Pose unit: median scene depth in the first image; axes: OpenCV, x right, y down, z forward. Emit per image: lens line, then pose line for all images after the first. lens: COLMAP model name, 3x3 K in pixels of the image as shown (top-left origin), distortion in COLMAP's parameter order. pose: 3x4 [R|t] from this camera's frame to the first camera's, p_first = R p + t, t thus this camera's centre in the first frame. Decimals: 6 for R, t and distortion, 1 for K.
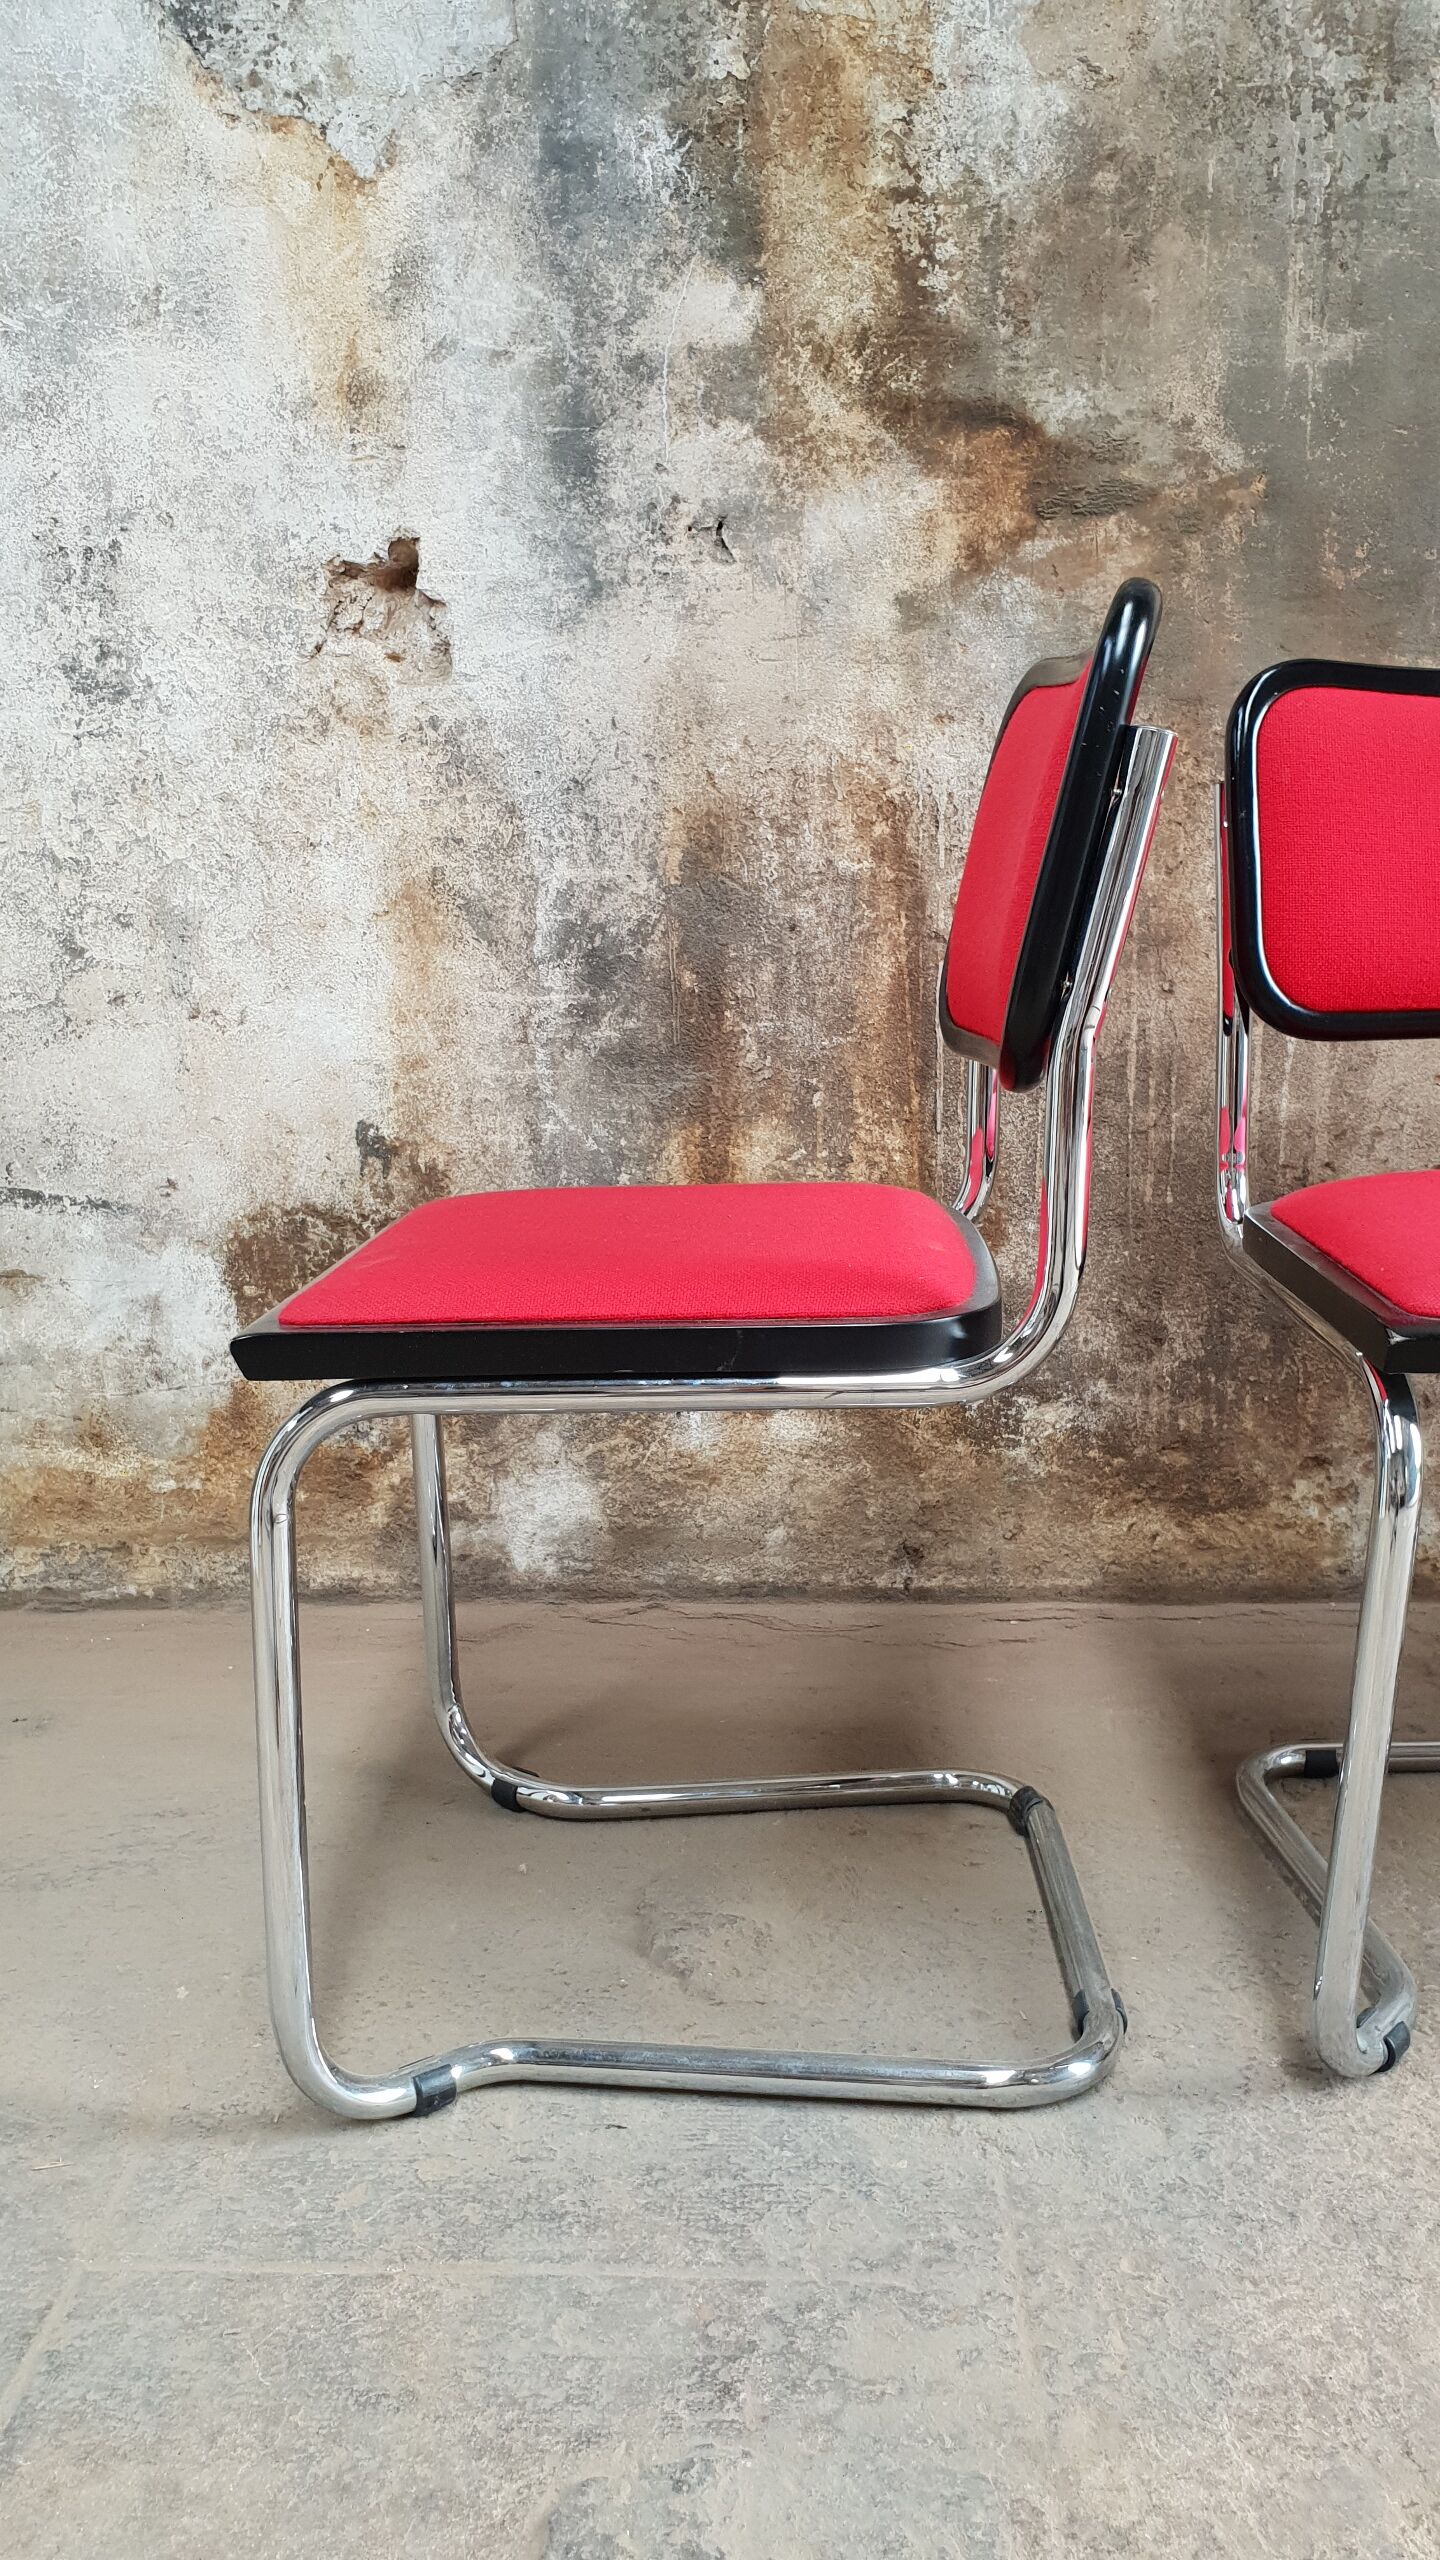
lens RADIAL K [[1995.1, 0, 737.2], [0, 1995.1, 1296.2], [0, 0, 1]] dist [-0.002691, 0.013939]
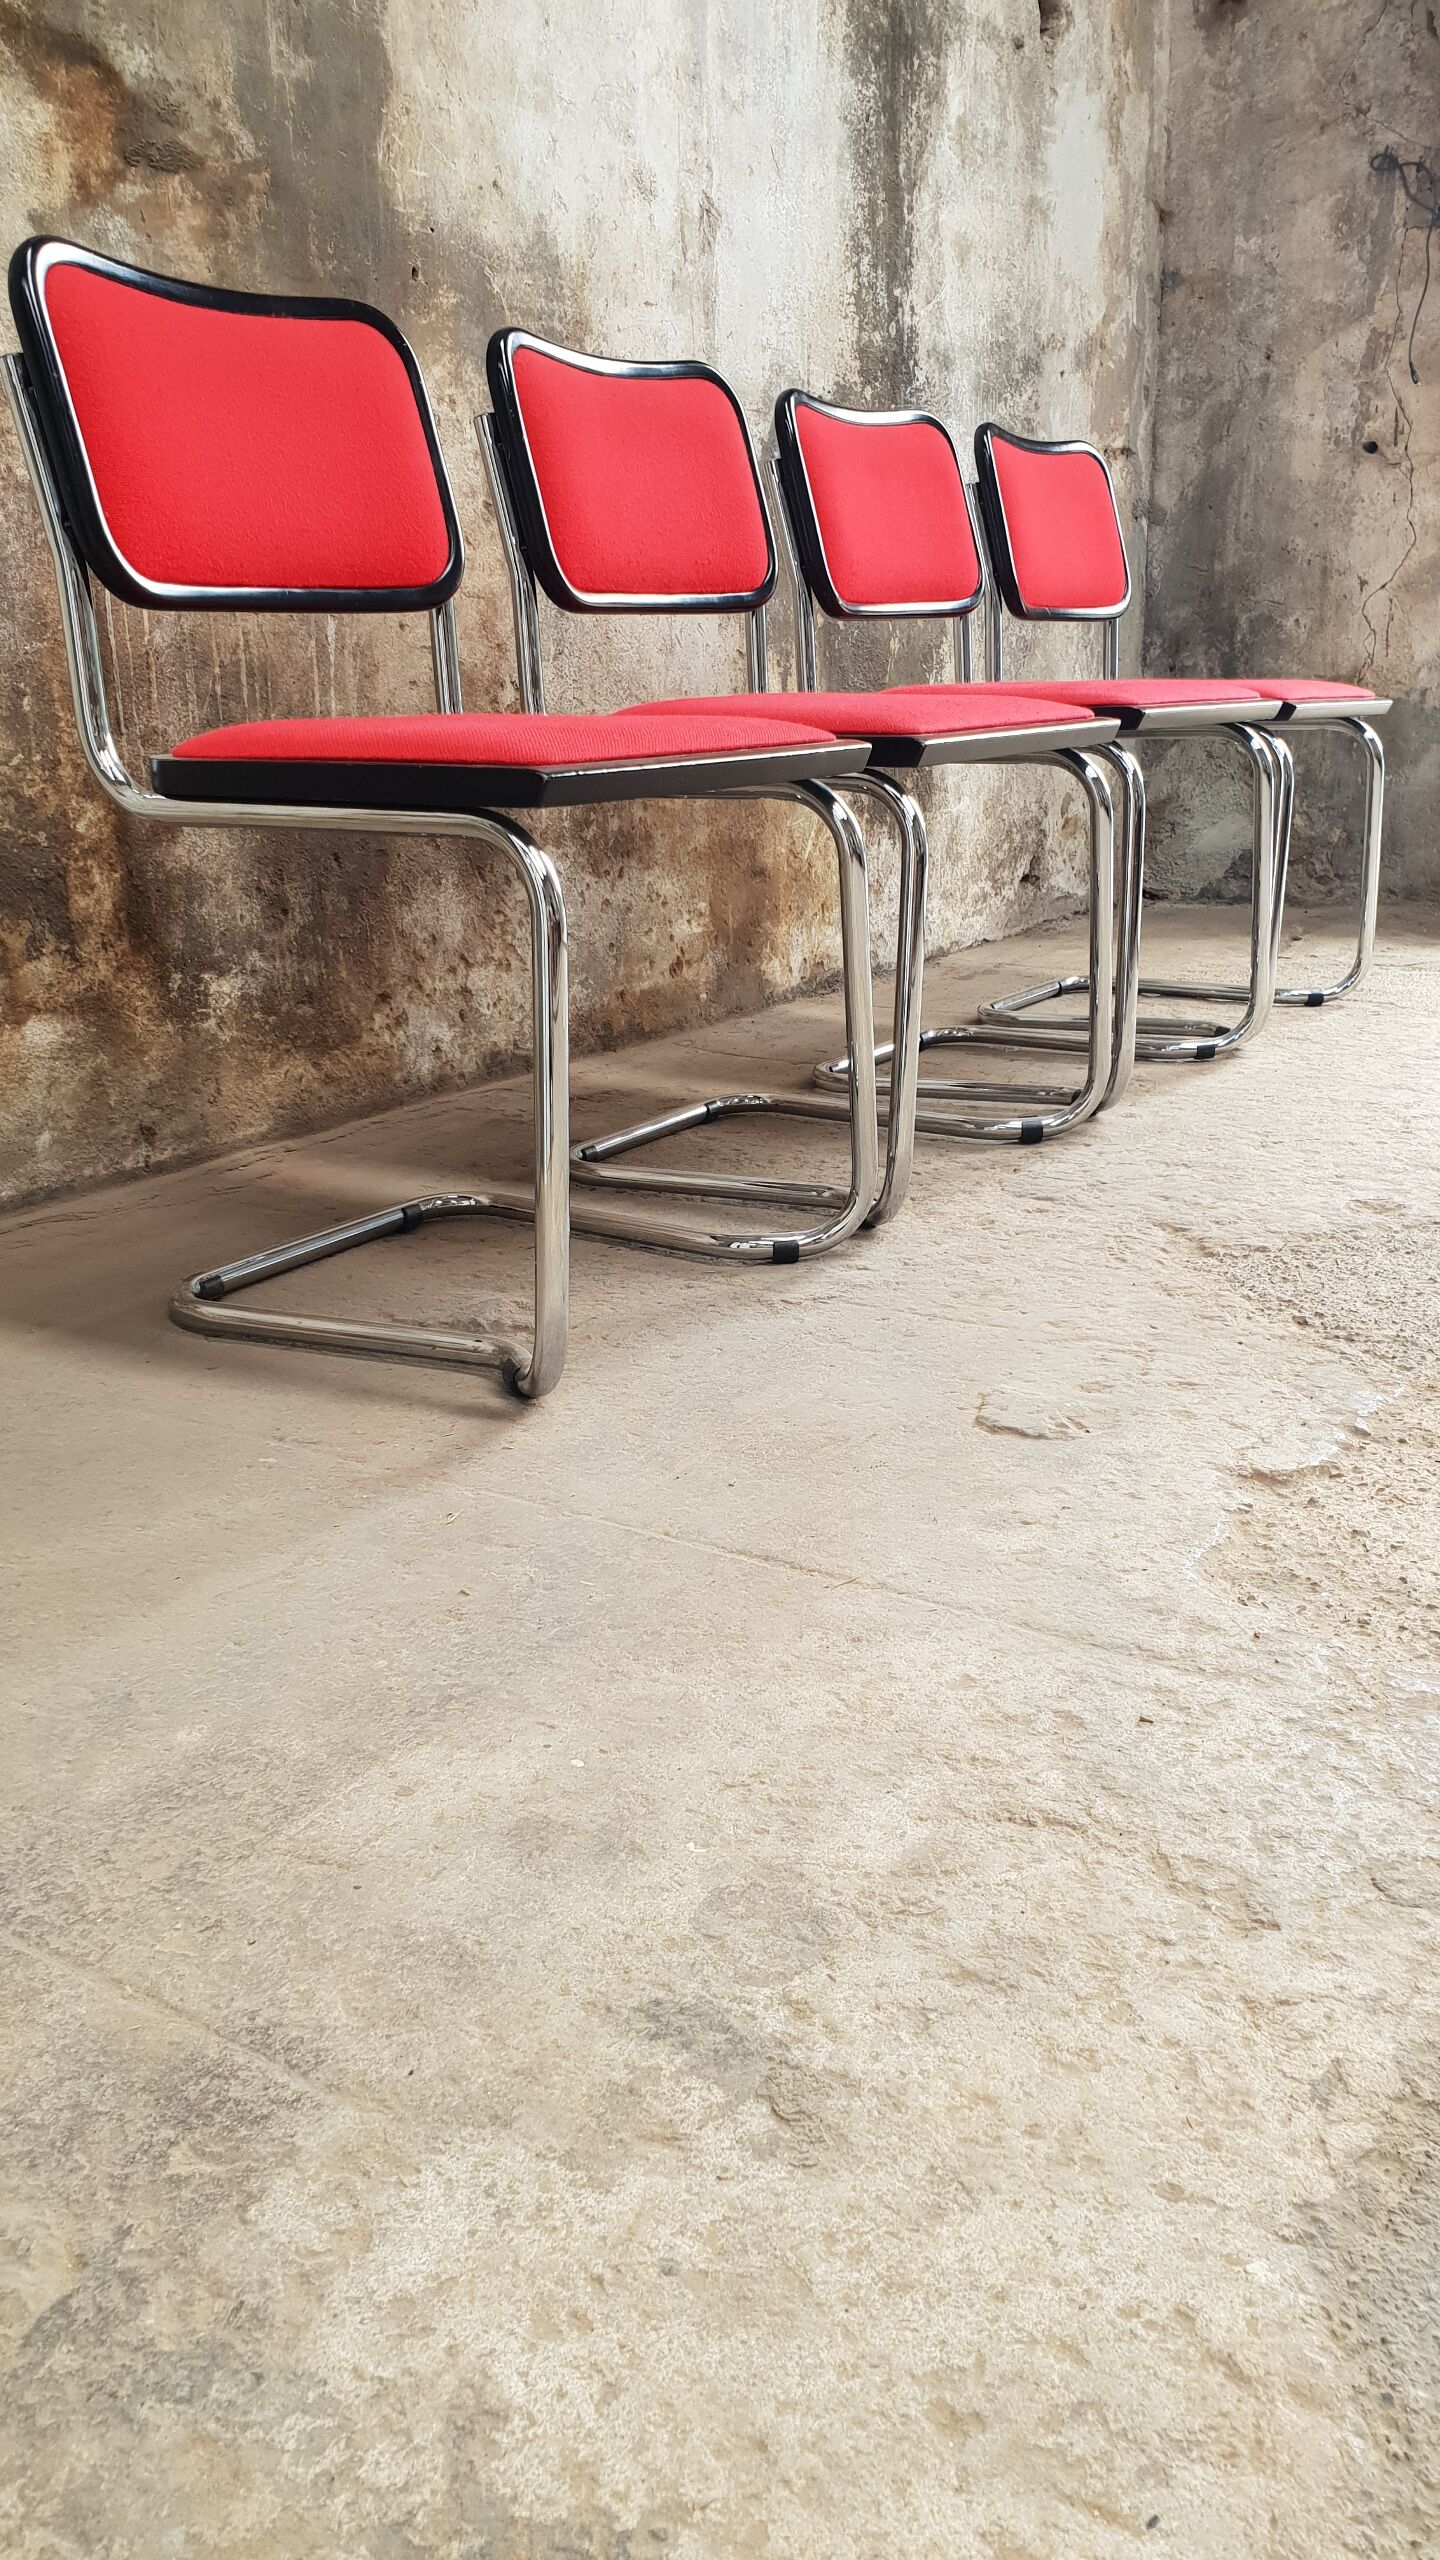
lens RADIAL K [[1995.1, 0, 749.0], [0, 1995.1, 1278.1], [0, 0, 1]] dist [-0.002691, 0.013939]
pose [[0.501724, -0.246666, 0.829114, -0.763475], [0.181290, 0.967180, 0.178036, 0.079199], [-0.845817, 0.060985, 0.529975, 0.151367]]
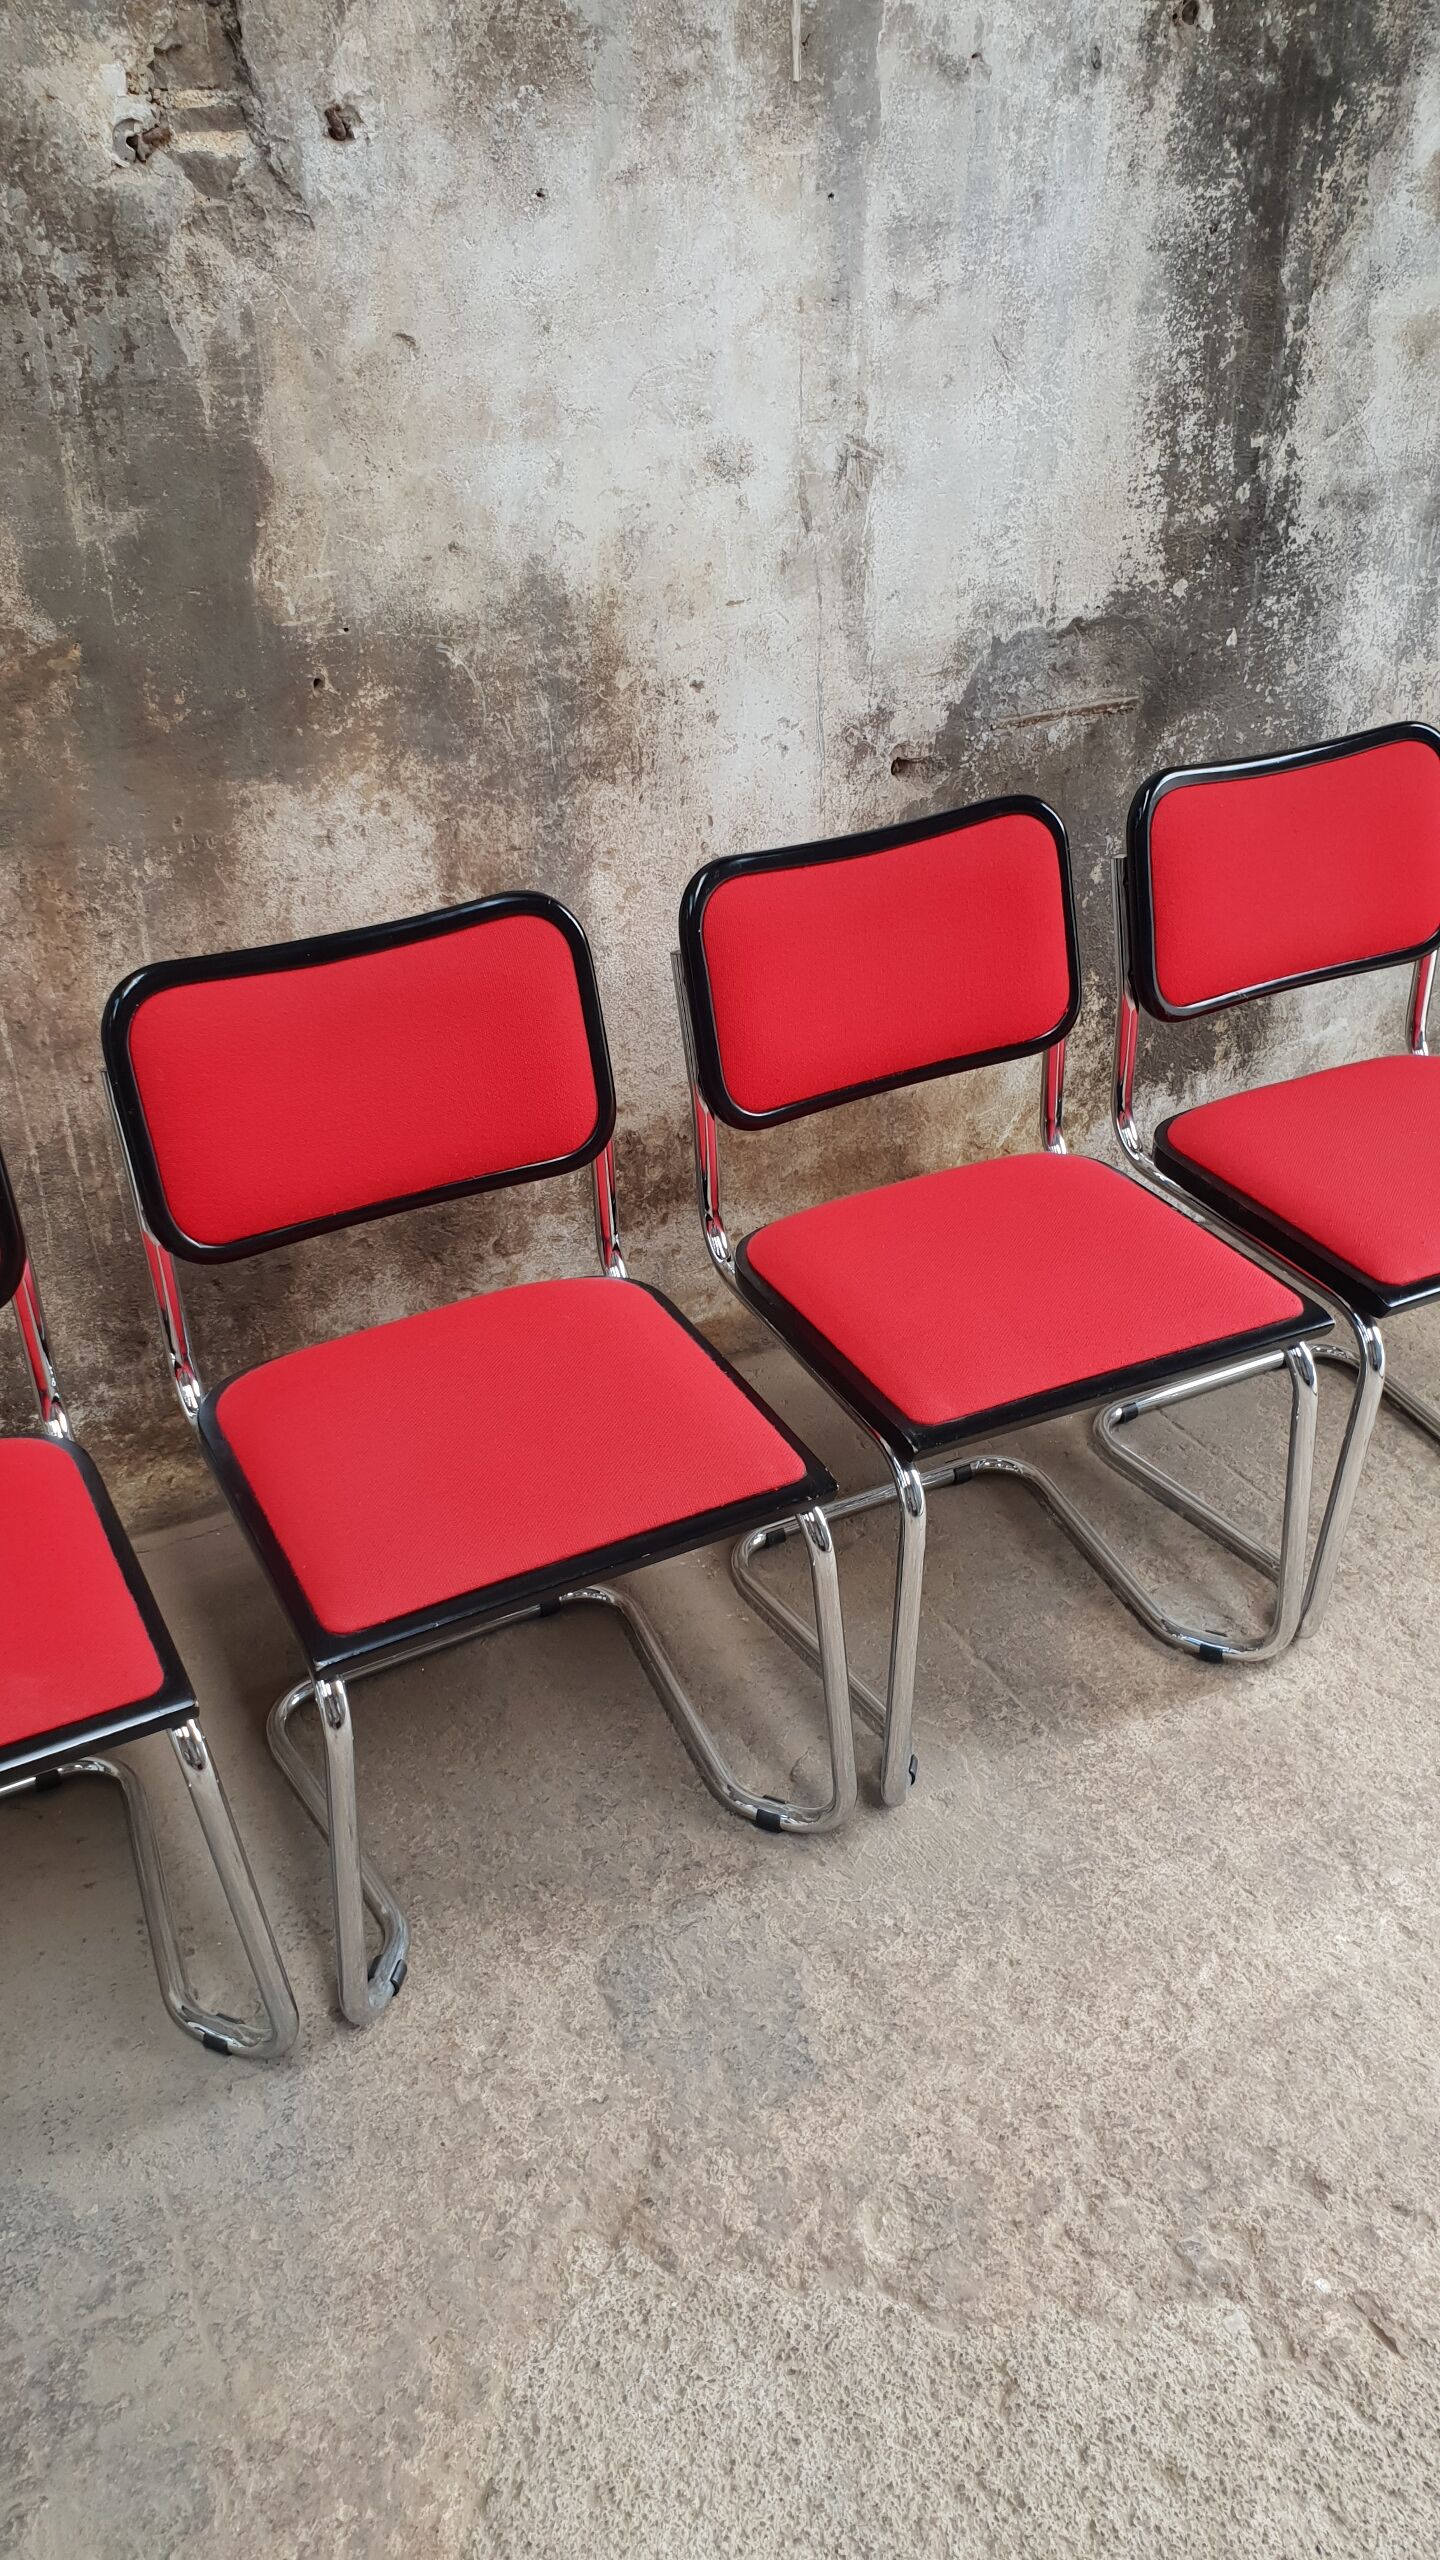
lens RADIAL K [[1995.1, 0, 725.6], [0, 1995.1, 1290.4], [0, 0, 1]] dist [-0.002691, 0.013939]
pose [[0.874419, -0.252117, 0.414522, 0.032257], [0.097726, 0.928397, 0.358510, -0.440211], [-0.475228, -0.272978, 0.836446, -0.177775]]
